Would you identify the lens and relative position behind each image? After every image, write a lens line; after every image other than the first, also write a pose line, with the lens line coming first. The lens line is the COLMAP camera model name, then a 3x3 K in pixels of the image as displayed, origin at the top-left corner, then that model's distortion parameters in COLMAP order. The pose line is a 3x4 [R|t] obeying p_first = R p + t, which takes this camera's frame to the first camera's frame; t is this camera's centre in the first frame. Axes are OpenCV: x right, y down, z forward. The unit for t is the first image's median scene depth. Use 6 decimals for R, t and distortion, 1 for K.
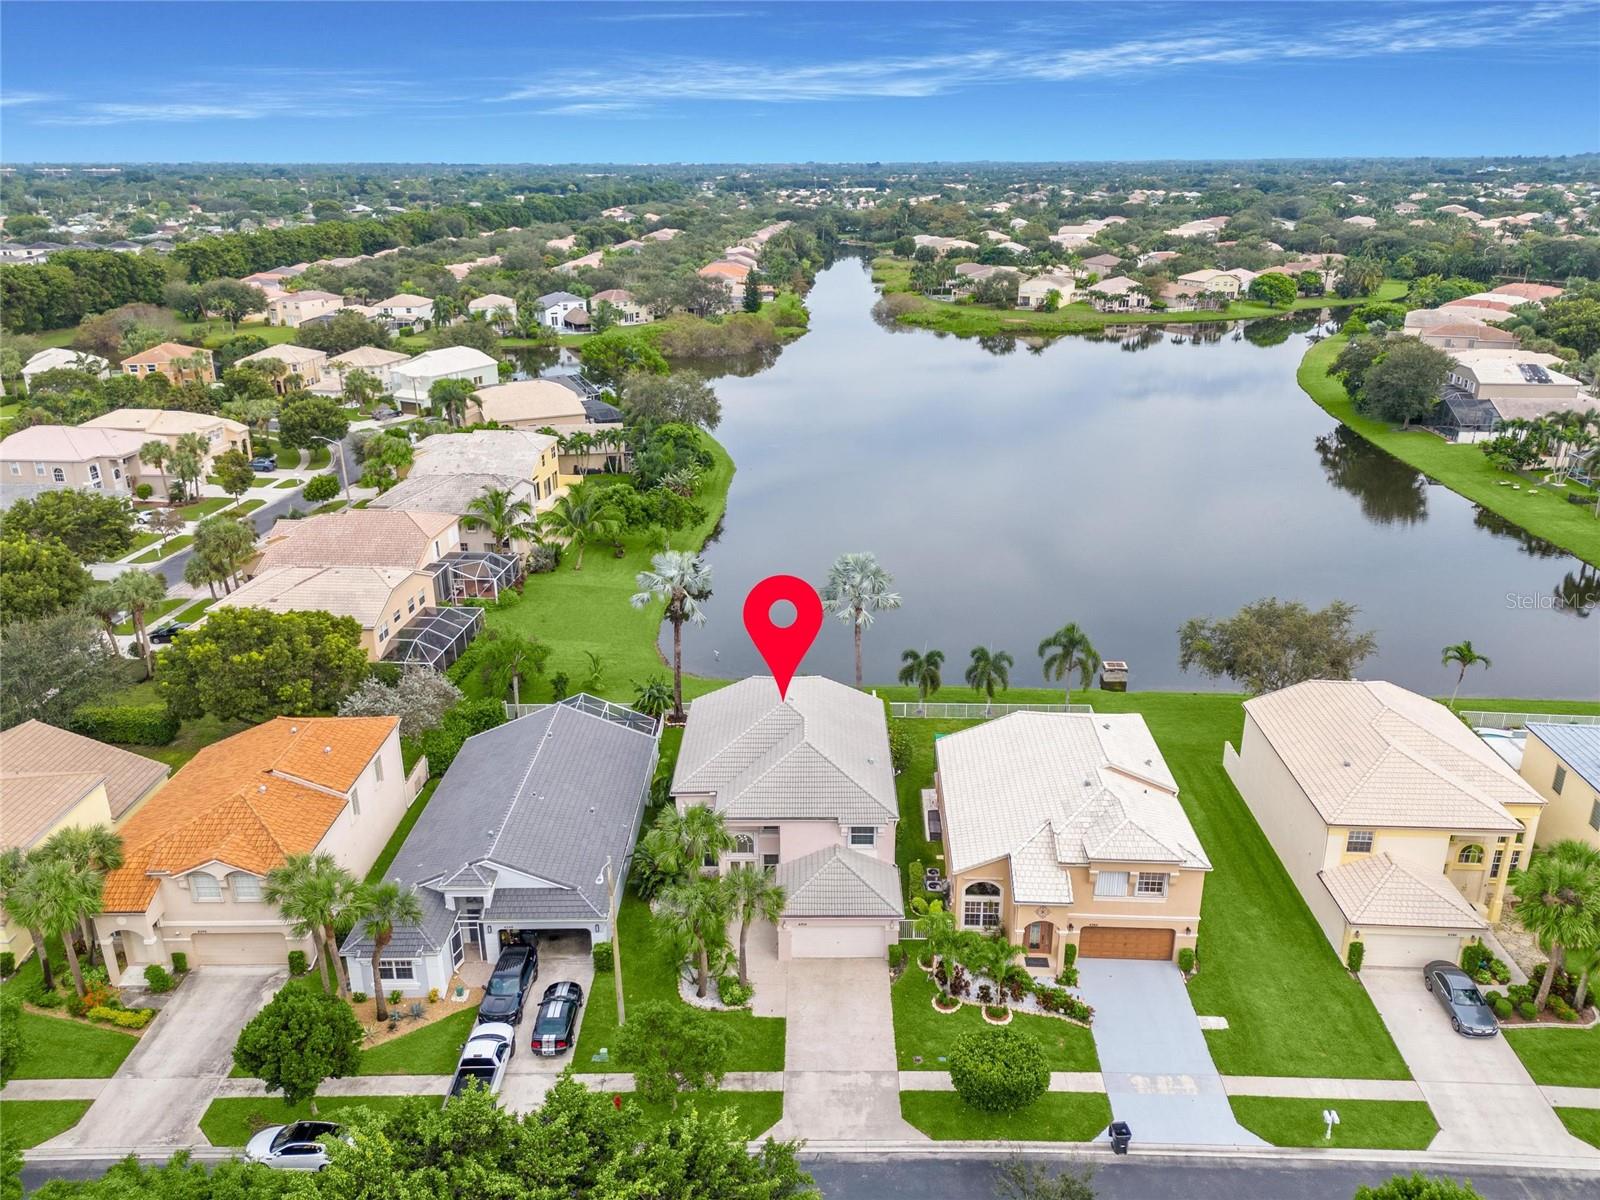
lens RADIAL K [[1171.1, 0, 805.8], [0, 1171.1, 602.6], [0, 0, 1]] dist [0.066977, -0.058643]
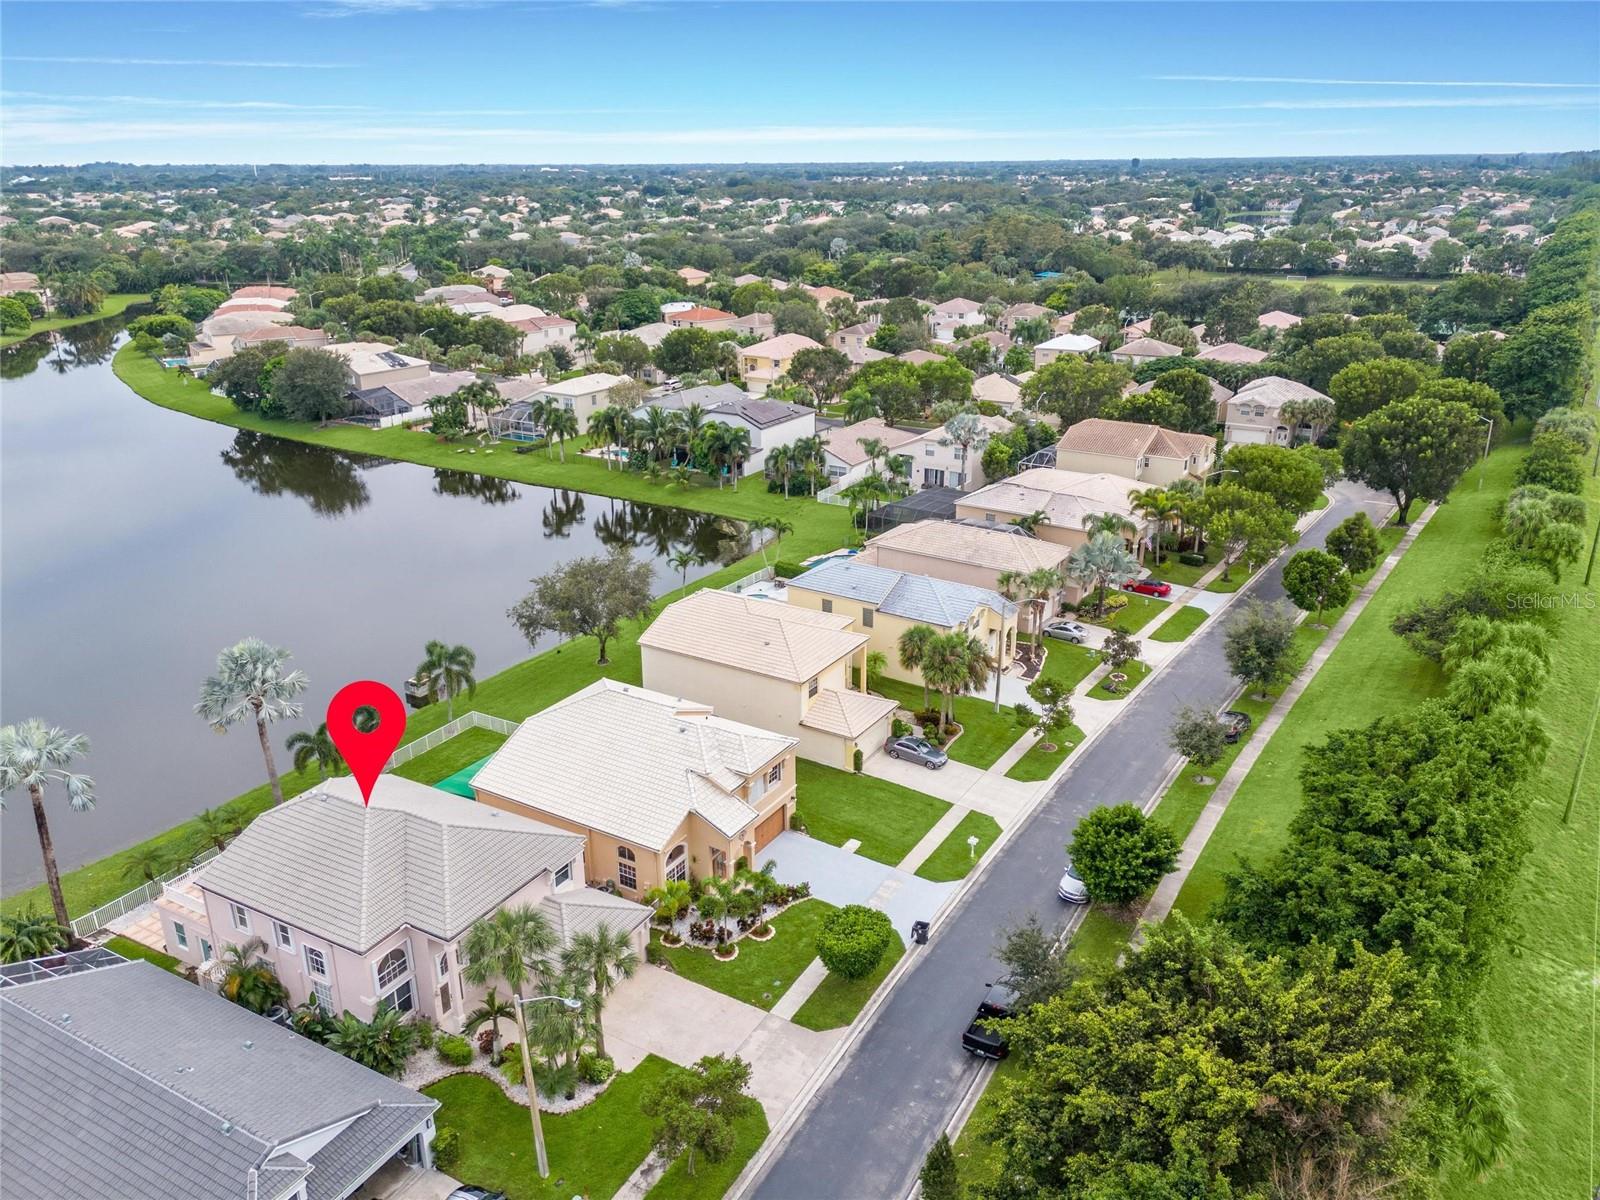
lens RADIAL K [[1171.1, 0, 805.8], [0, 1171.1, 602.6], [0, 0, 1]] dist [0.066977, -0.058643]
pose [[0.483469, -0.305120, 0.820463, -0.571440], [0.310931, 0.936023, 0.164875, -0.105371], [-0.818279, 0.175396, 0.547409, 0.259849]]
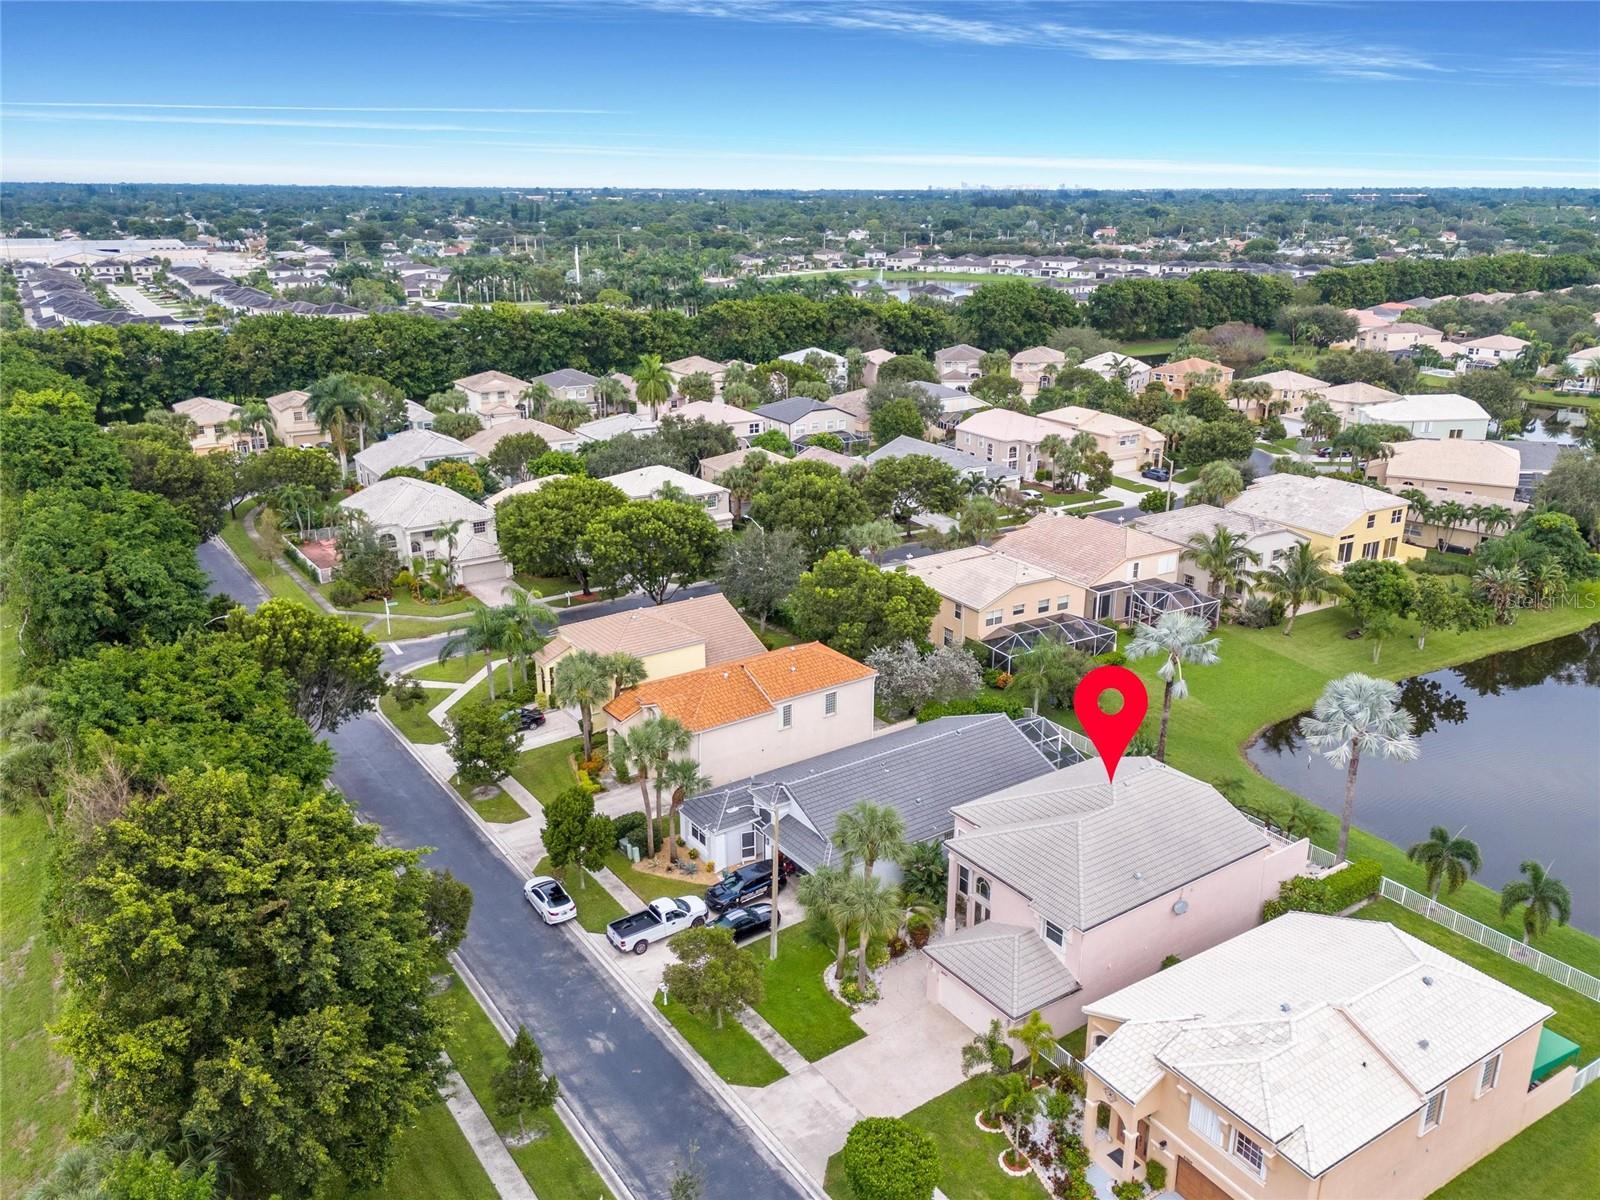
lens RADIAL K [[1223.0, 0, 799.1], [0, 1223.0, 599.3], [0, 0, 1]] dist [0.075908, -0.064332]
pose [[0.577139, 0.268131, -0.771373, 0.589863], [-0.294503, 0.949339, 0.109646, -0.090789], [0.761694, 0.163891, 0.626867, 0.203337]]
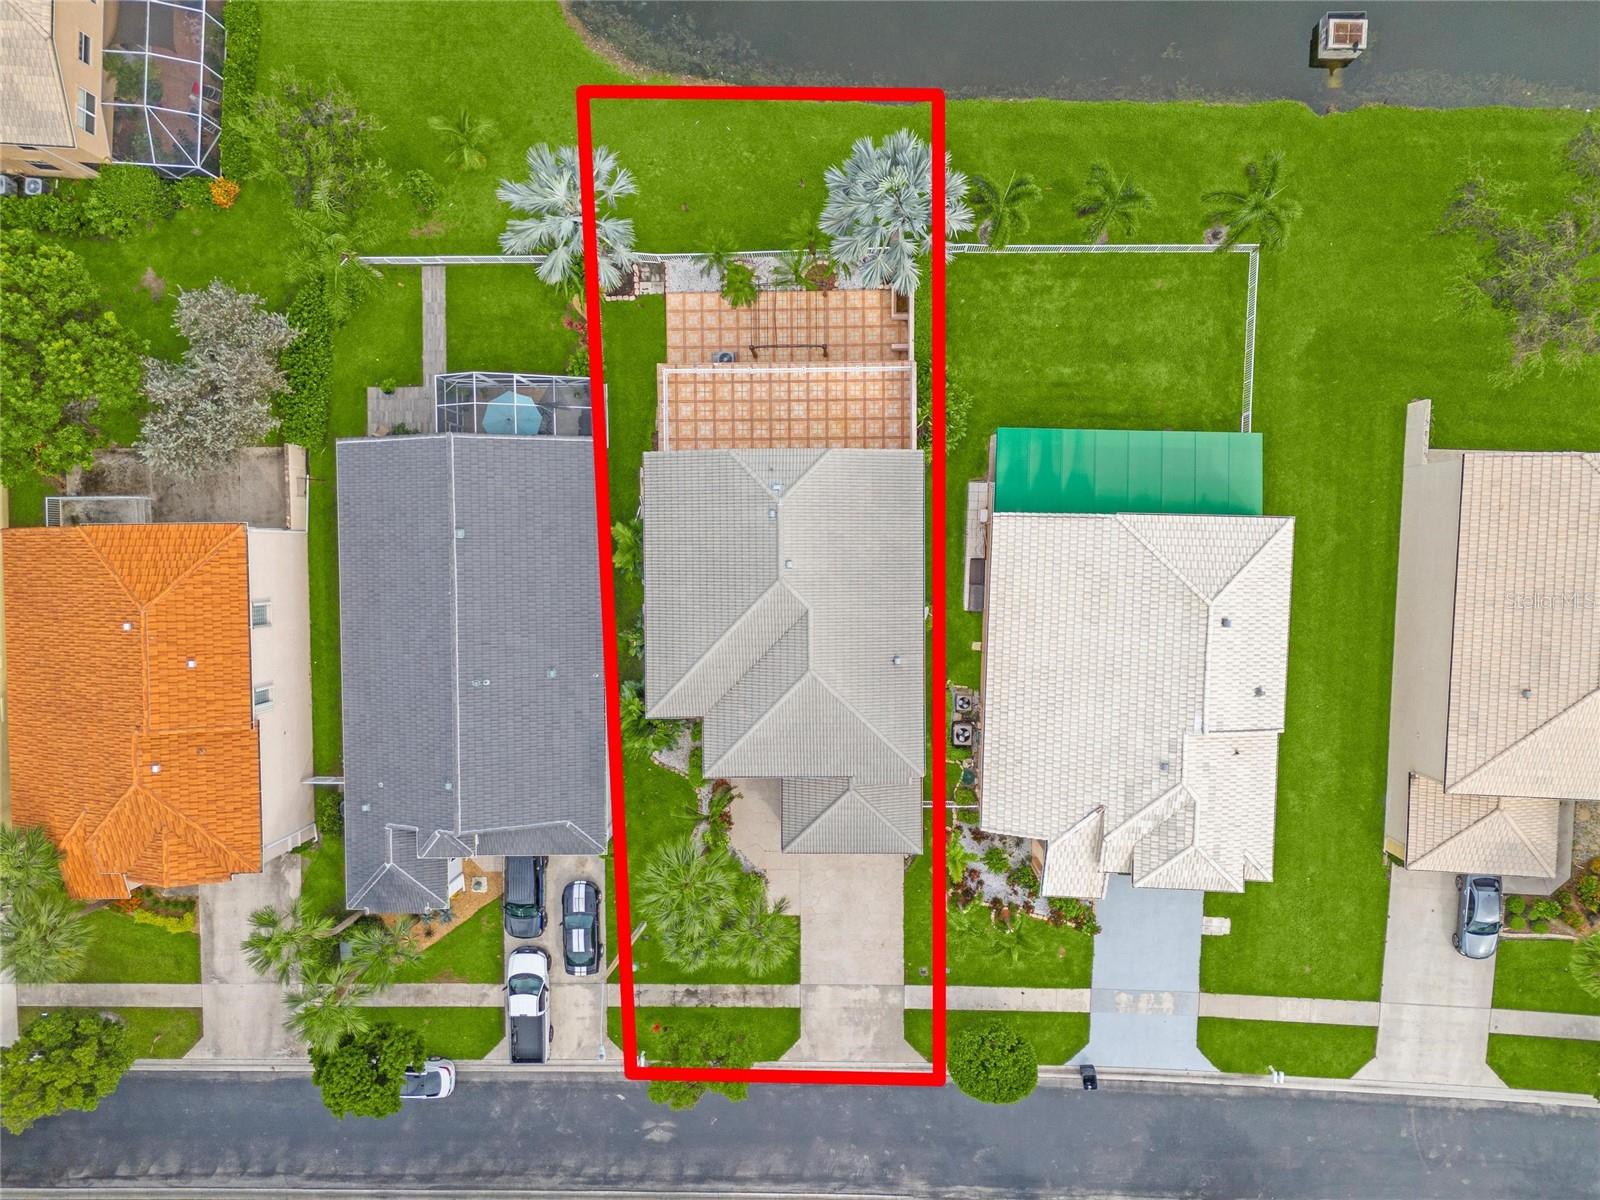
lens RADIAL K [[1171.1, 0, 805.8], [0, 1171.1, 602.6], [0, 0, 1]] dist [0.066977, -0.058643]
pose [[0.999323, -0.008347, -0.035835, 0.024218], [0.036624, 0.319285, 0.946951, -0.633526], [0.003537, -0.947622, 0.319374, 0.825858]]
